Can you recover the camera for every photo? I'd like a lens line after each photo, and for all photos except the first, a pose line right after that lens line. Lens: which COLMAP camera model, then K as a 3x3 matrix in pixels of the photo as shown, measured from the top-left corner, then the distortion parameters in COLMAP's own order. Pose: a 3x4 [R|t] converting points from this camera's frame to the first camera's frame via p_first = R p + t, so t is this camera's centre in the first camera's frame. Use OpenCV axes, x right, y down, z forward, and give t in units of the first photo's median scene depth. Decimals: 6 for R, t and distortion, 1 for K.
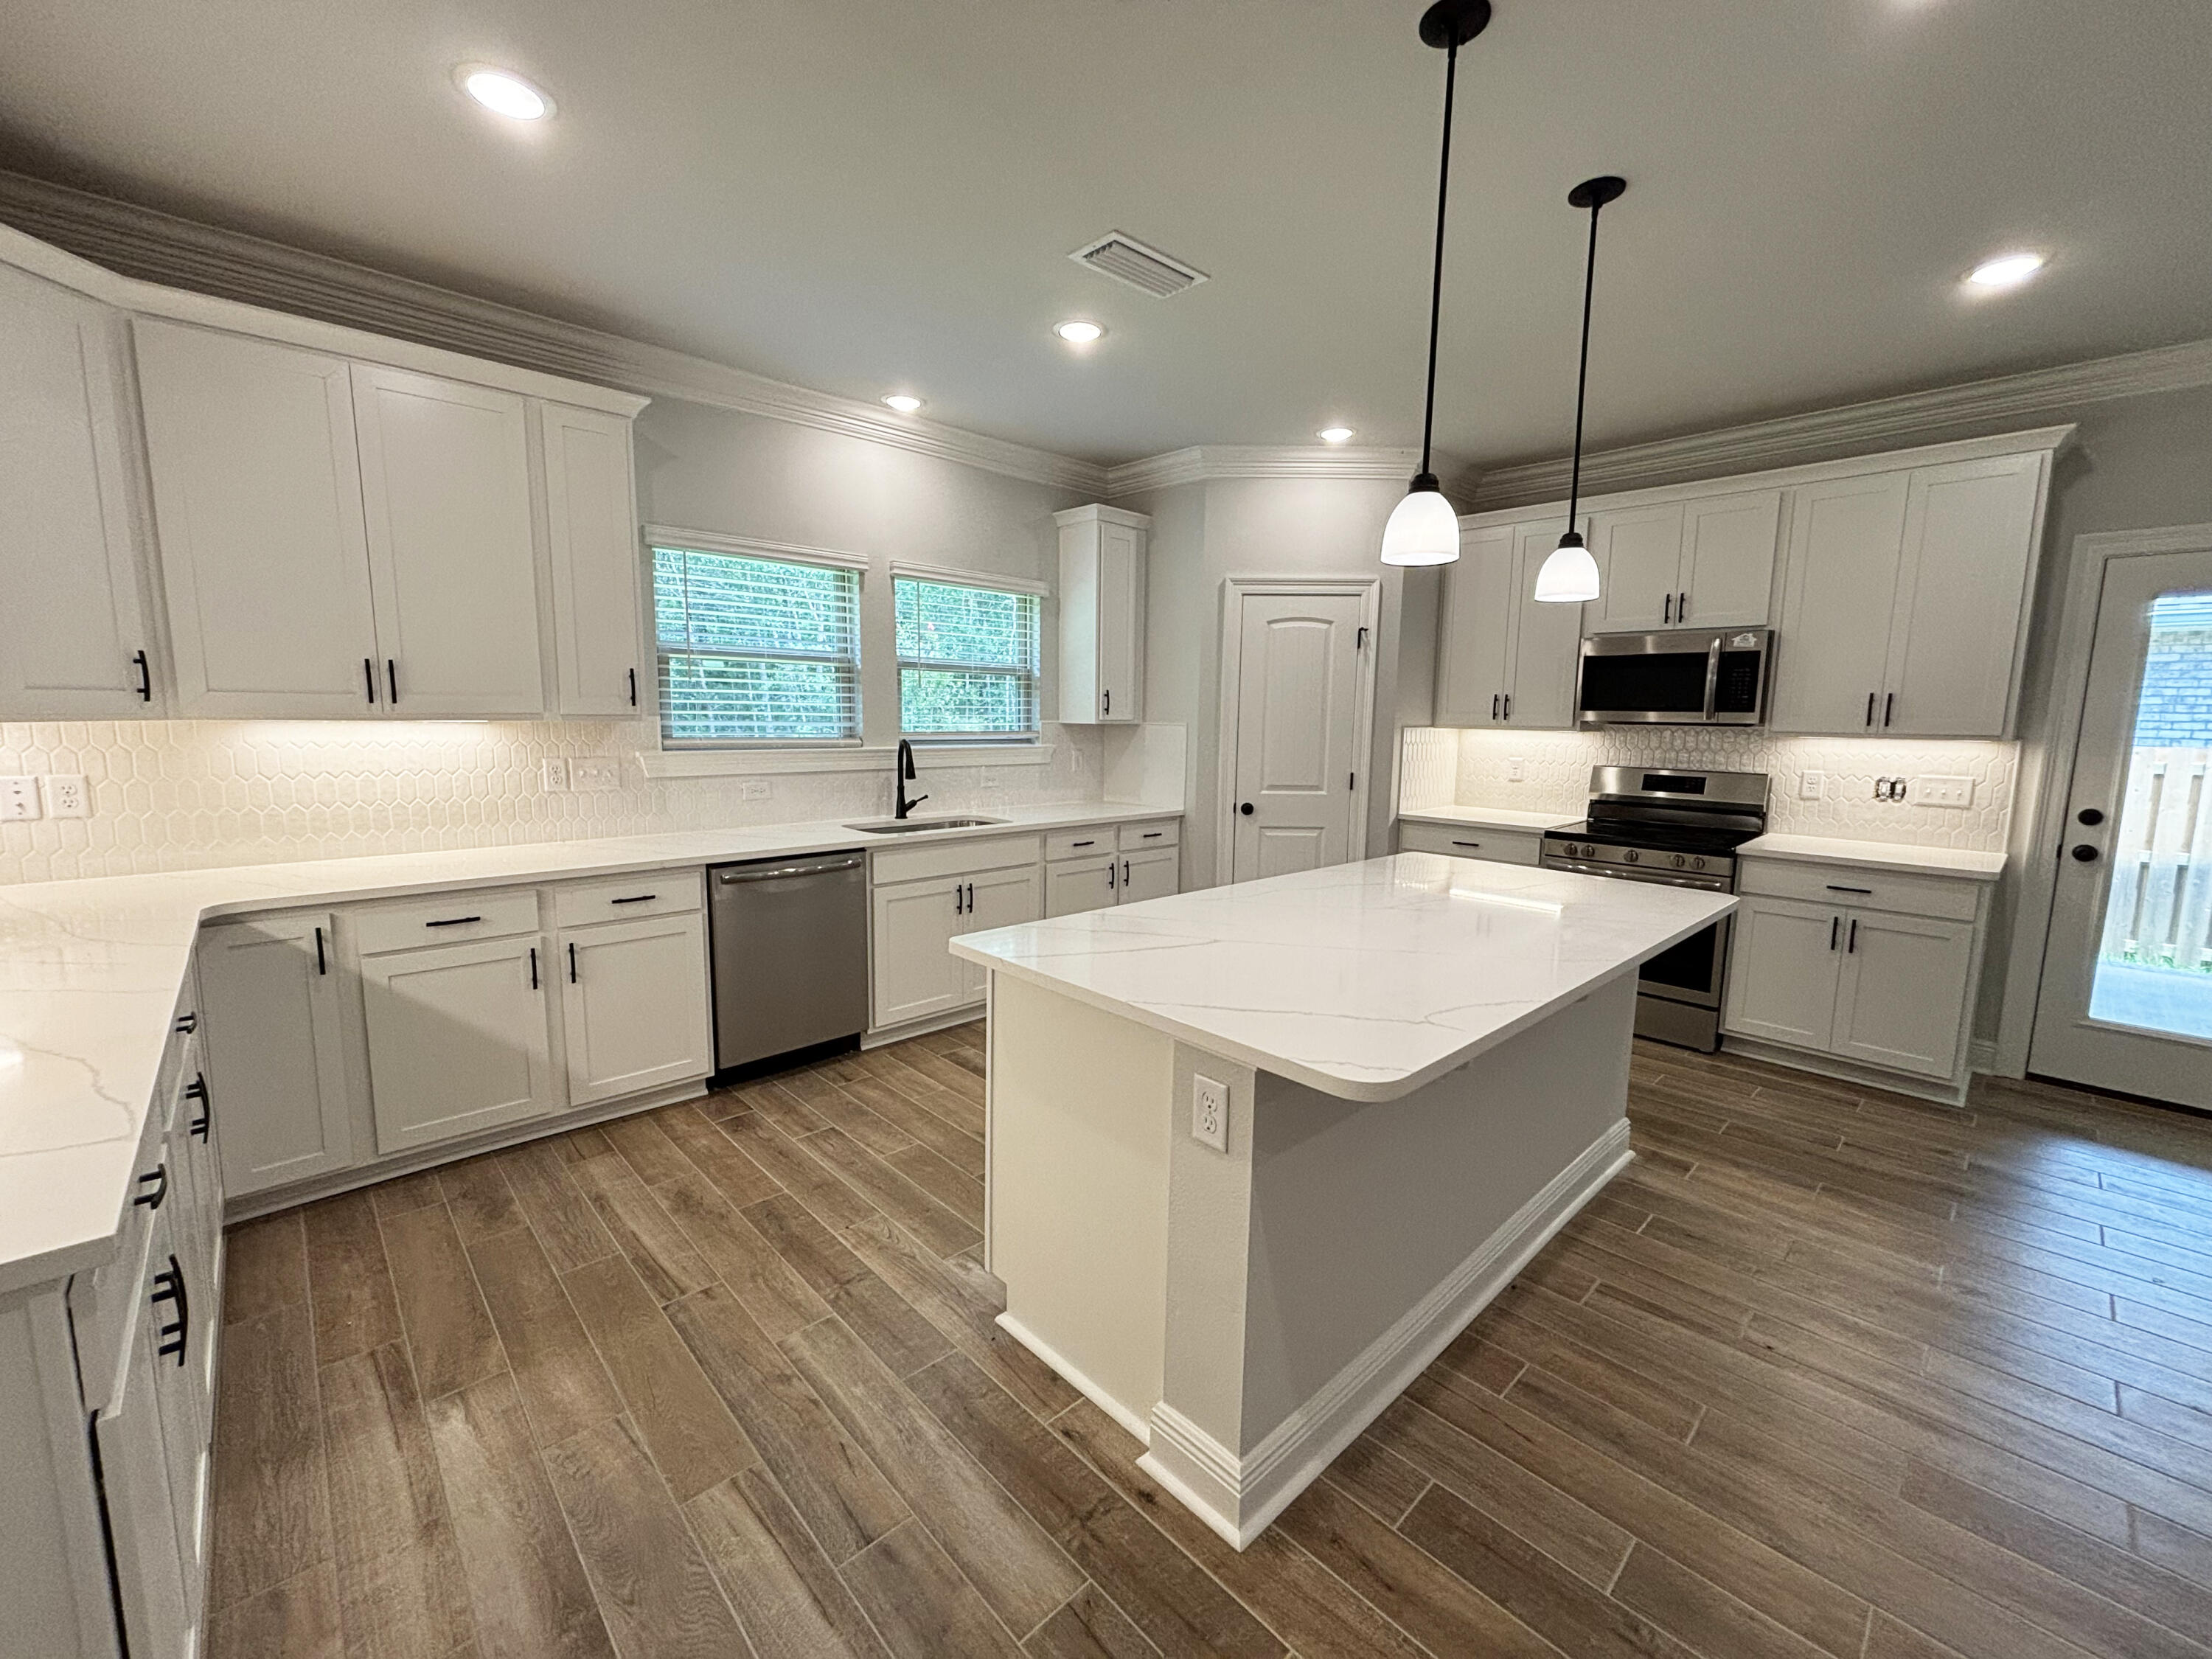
lens RADIAL K [[898.3, 0, 1106.0], [0, 898.3, 829.5], [0, 0, 1]] dist [0.006692, -0.000135]
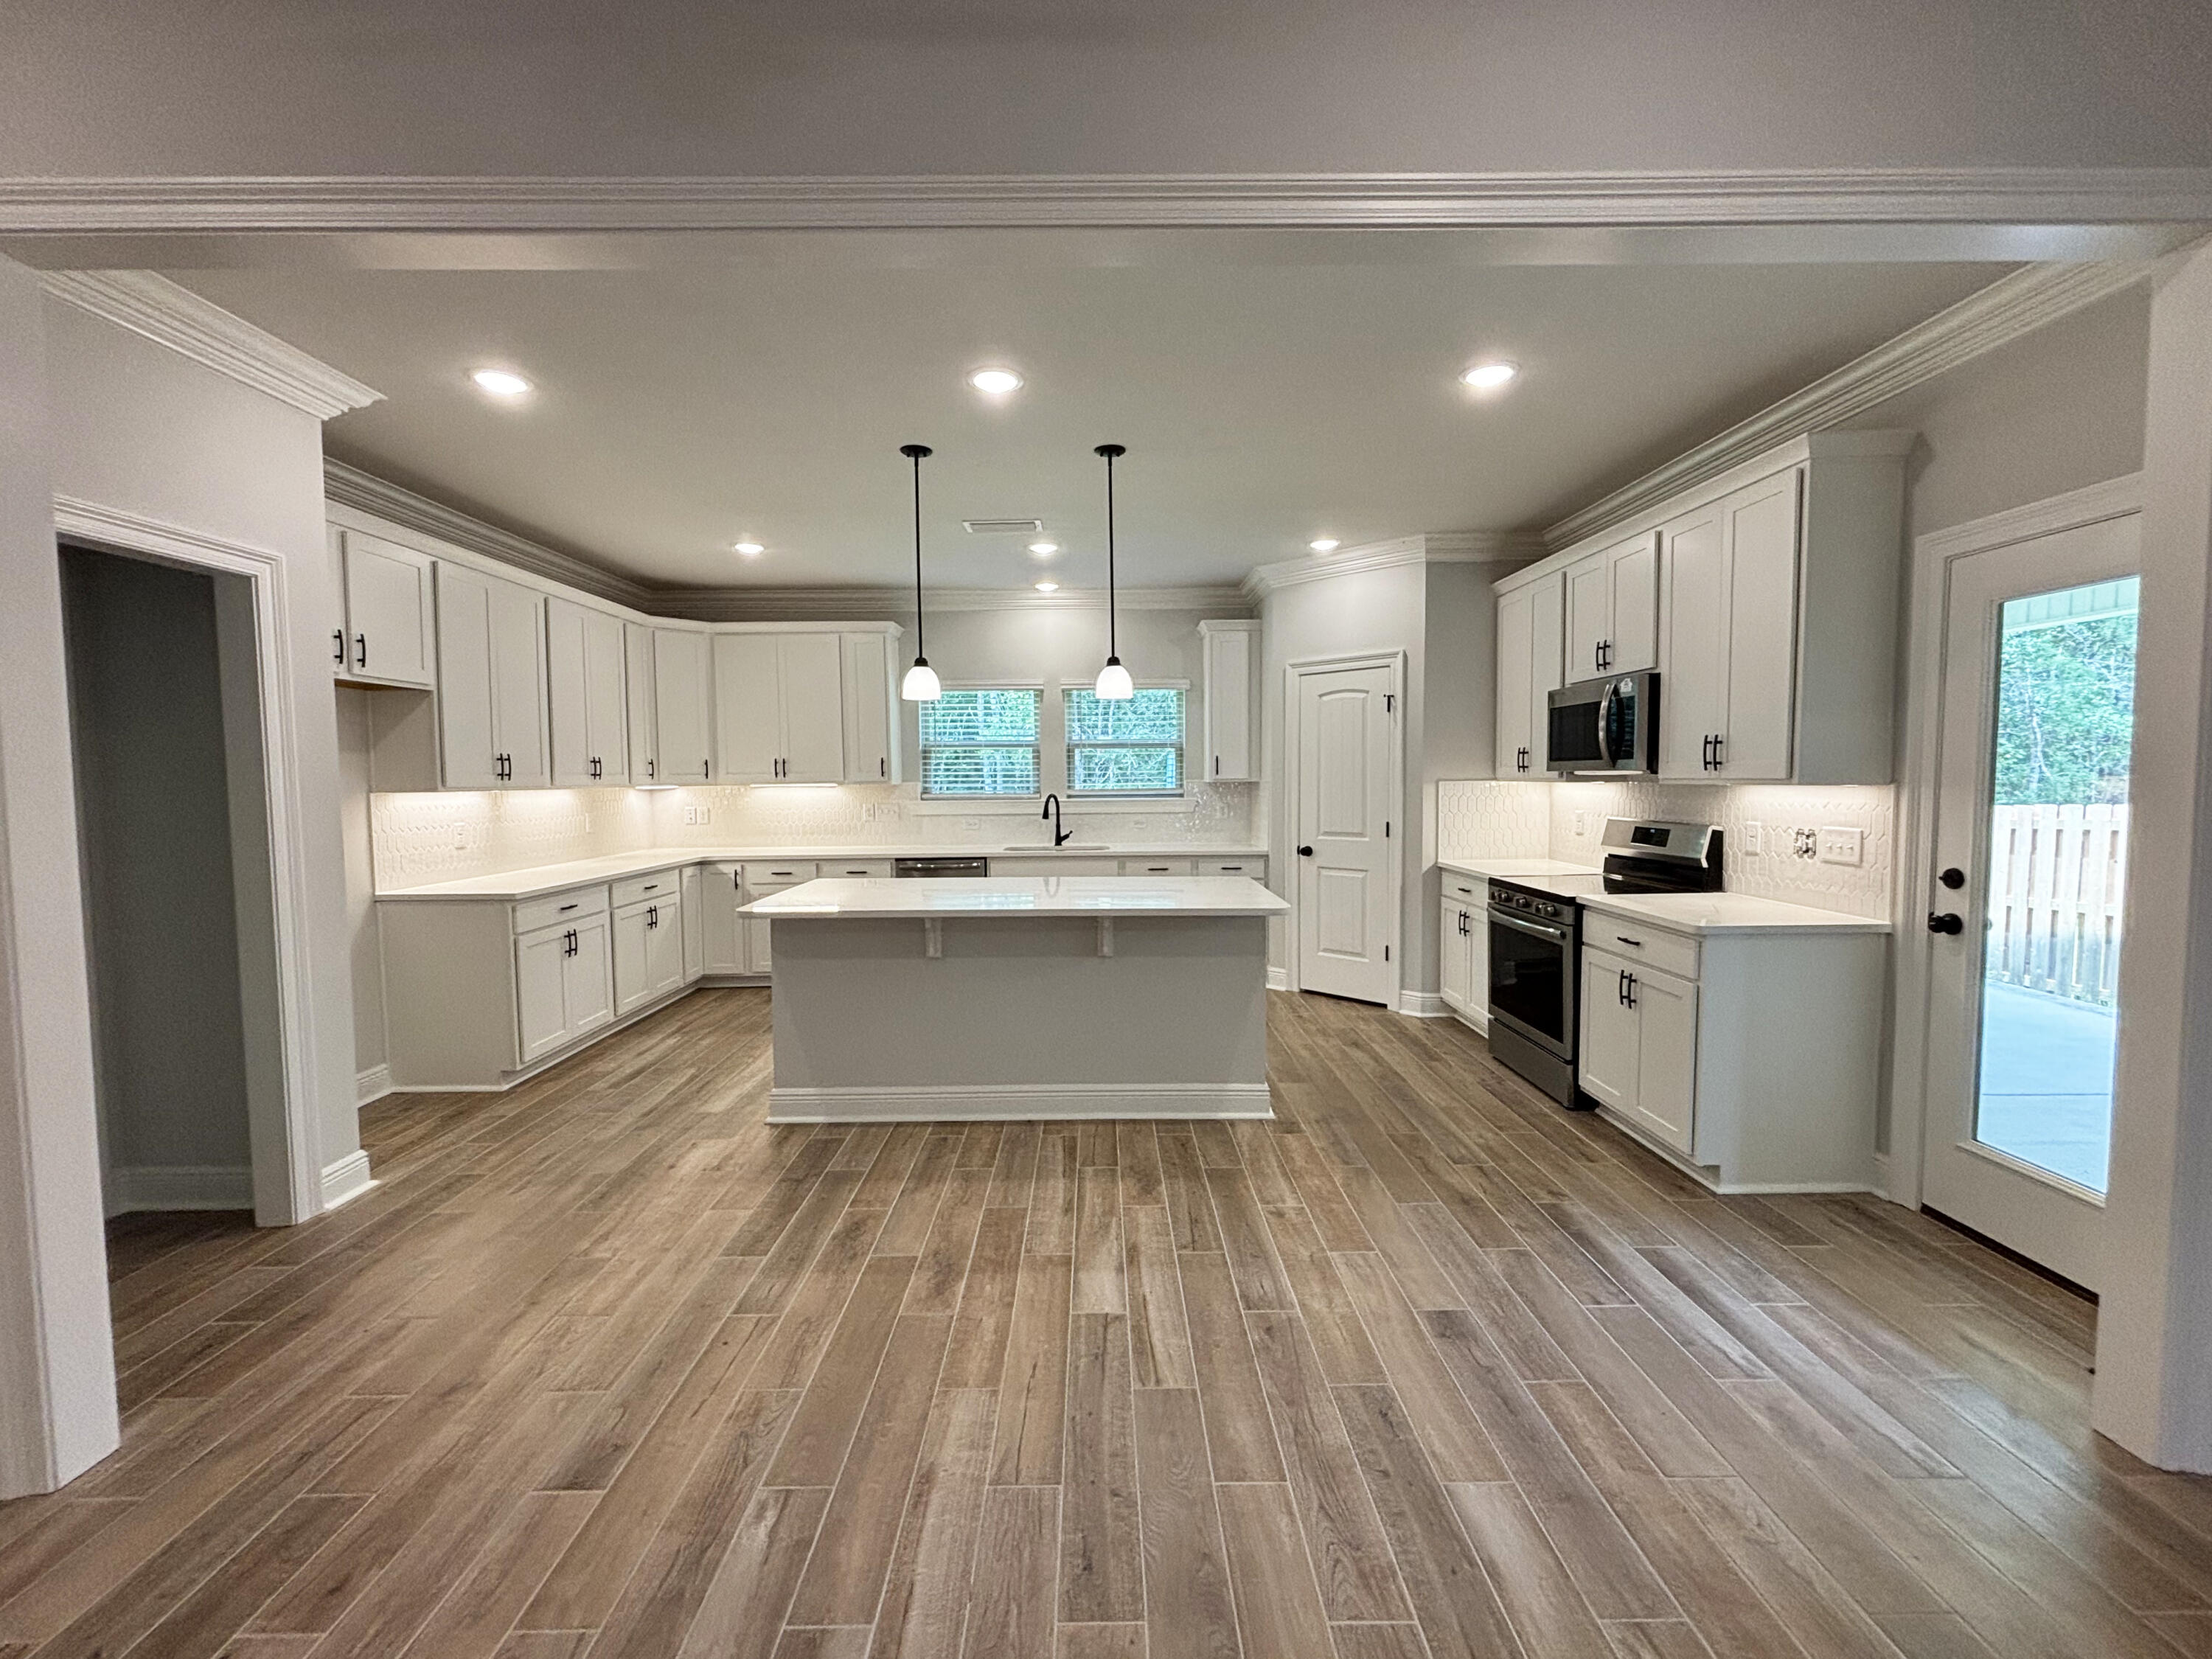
lens RADIAL K [[915.4, 0, 1102.9], [0, 915.4, 826.5], [0, 0, 1]] dist [0.009382, 0.000624]
pose [[0.729954, 0.017273, -0.683278, 1.043482], [-0.070255, 0.996282, -0.049868, 0.032128], [0.679876, 0.084405, 0.728453, -0.096288]]
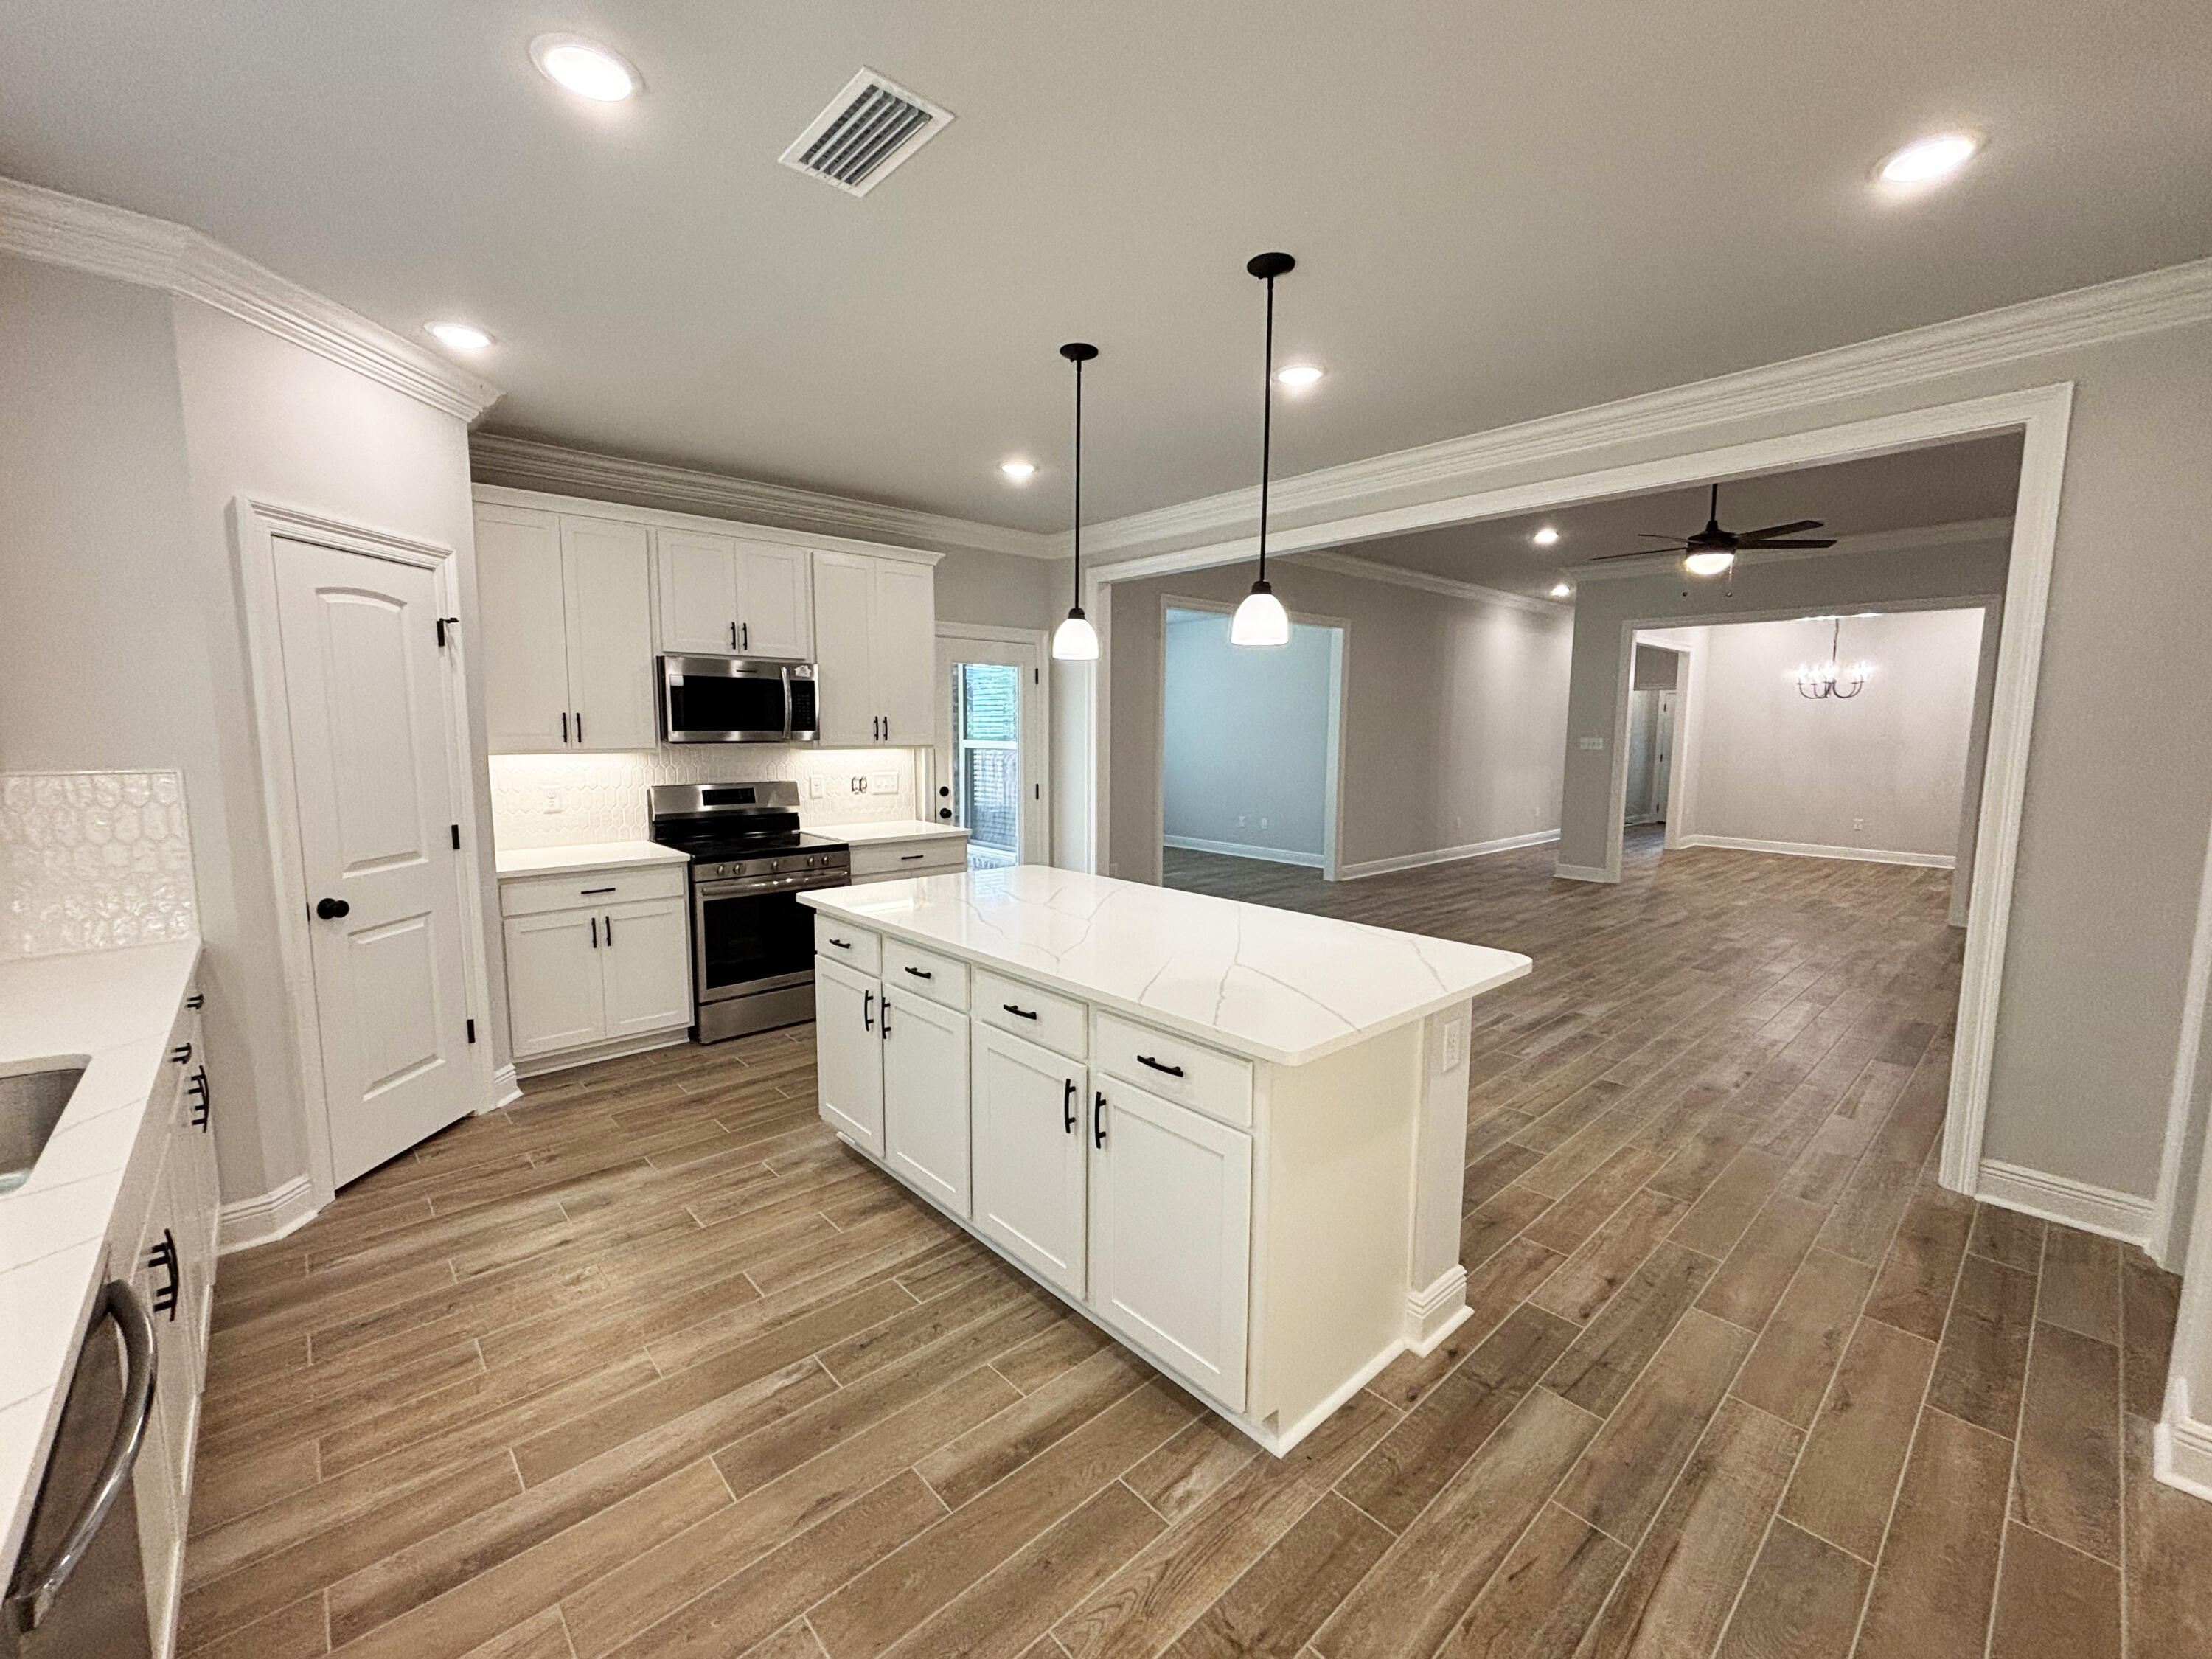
lens RADIAL K [[915.4, 0, 1102.9], [0, 915.4, 826.5], [0, 0, 1]] dist [0.009382, 0.000624]
pose [[0.022819, -0.125979, 0.991770, -0.551540], [0.124474, 0.984668, 0.122213, -0.113428], [-0.991960, 0.120661, 0.038150, 0.623533]]
